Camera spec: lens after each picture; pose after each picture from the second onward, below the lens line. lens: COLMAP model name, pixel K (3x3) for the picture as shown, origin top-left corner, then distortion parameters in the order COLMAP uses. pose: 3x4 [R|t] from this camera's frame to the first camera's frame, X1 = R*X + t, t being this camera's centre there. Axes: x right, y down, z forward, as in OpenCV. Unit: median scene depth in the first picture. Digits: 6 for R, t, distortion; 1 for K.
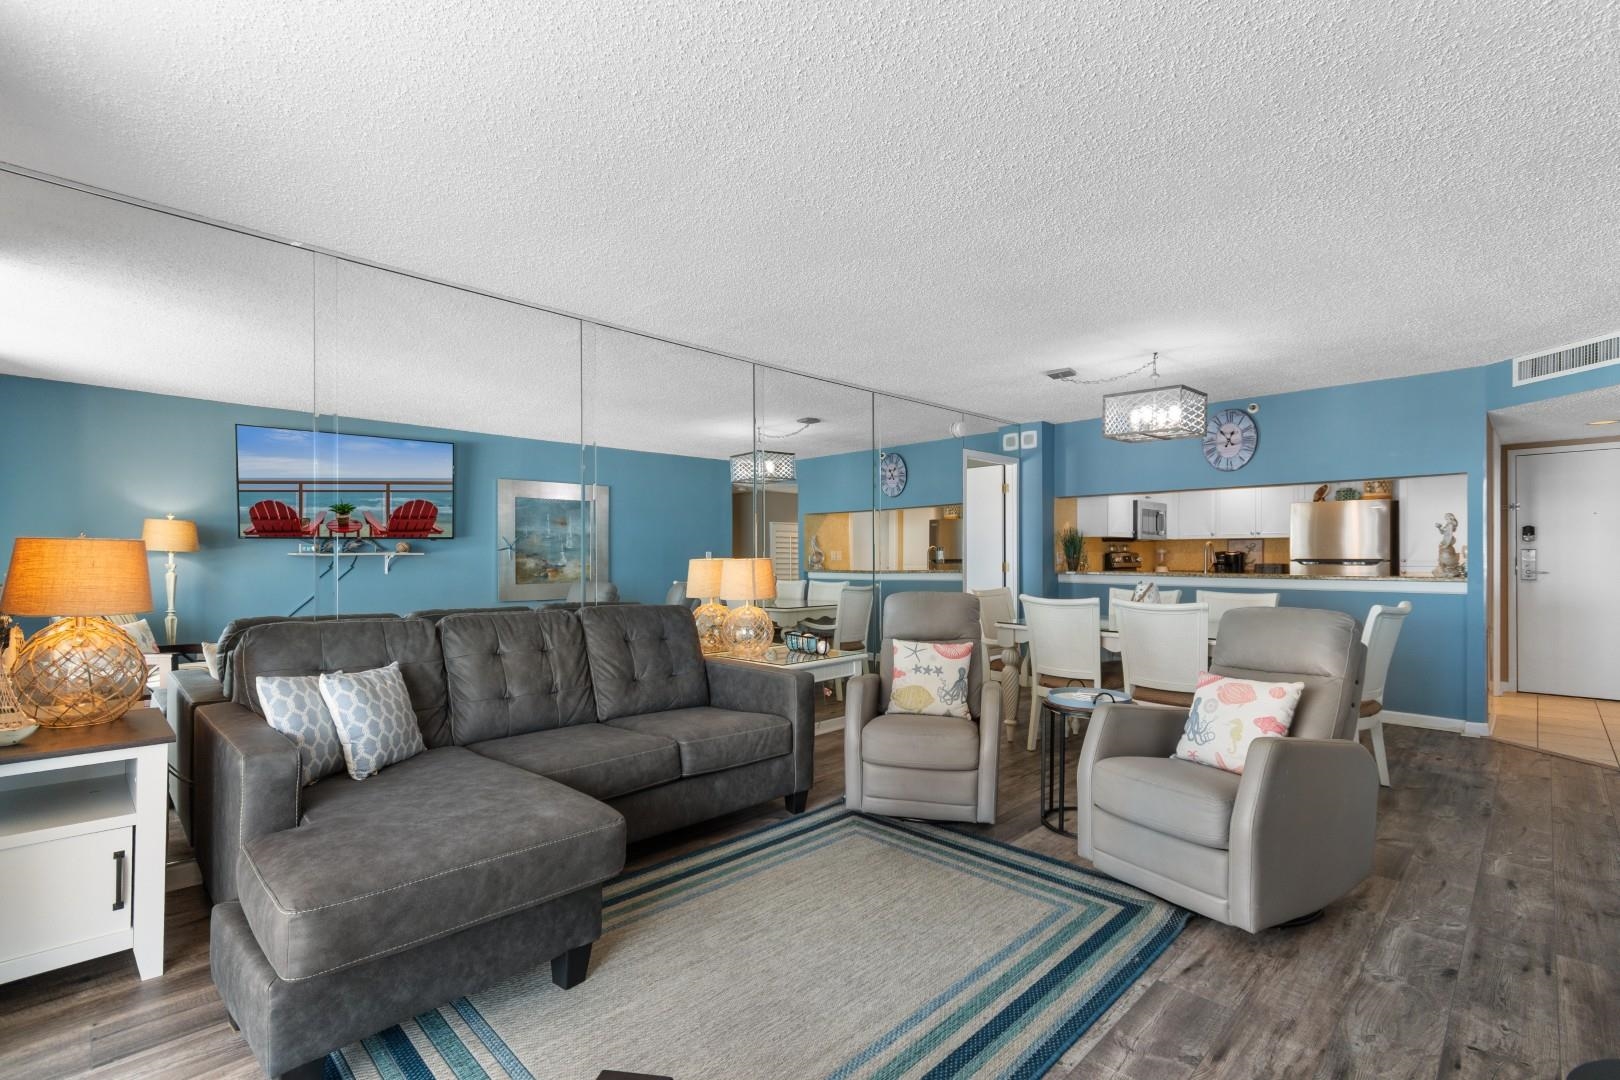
lens RADIAL K [[723.7, 0, 806.8], [0, 723.7, 555.4], [0, 0, 1]] dist [0.004970, -0.001410]
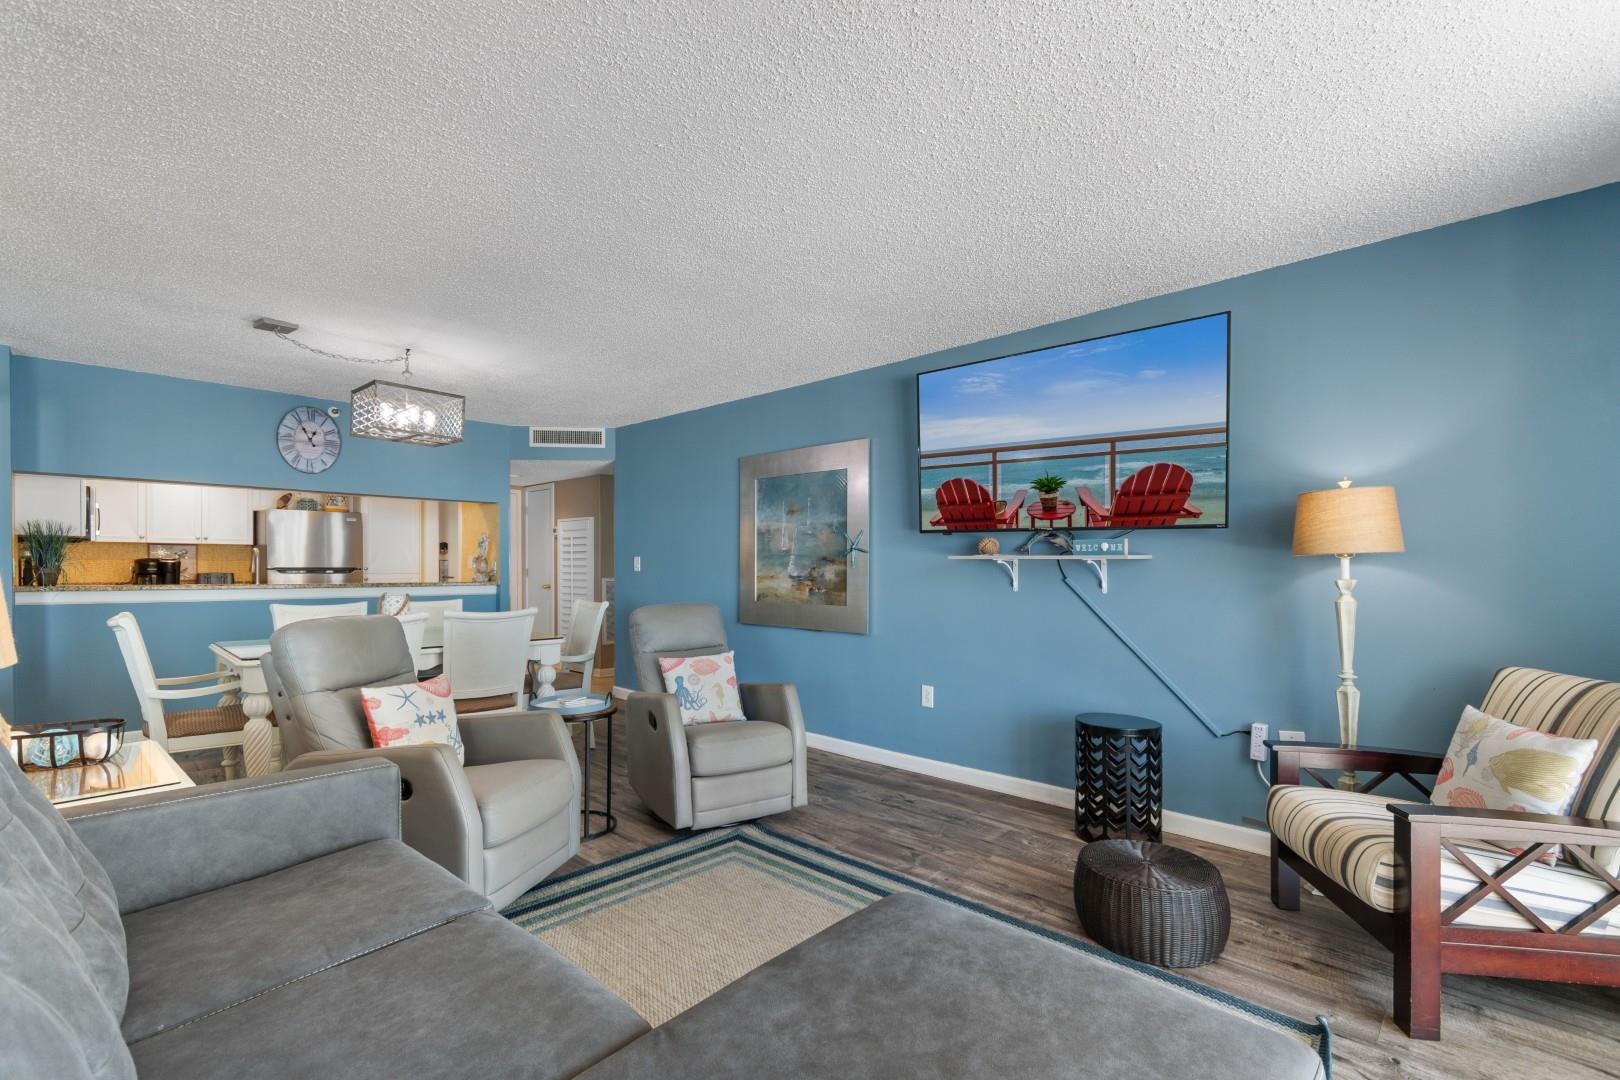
lens RADIAL K [[723.7, 0, 806.8], [0, 723.7, 555.4], [0, 0, 1]] dist [0.004970, -0.001410]
pose [[-0.018371, 0.016481, 0.999695, -0.679360], [-0.003485, 0.999857, -0.016548, 0.004457], [-0.999825, -0.003788, -0.018311, 0.725170]]
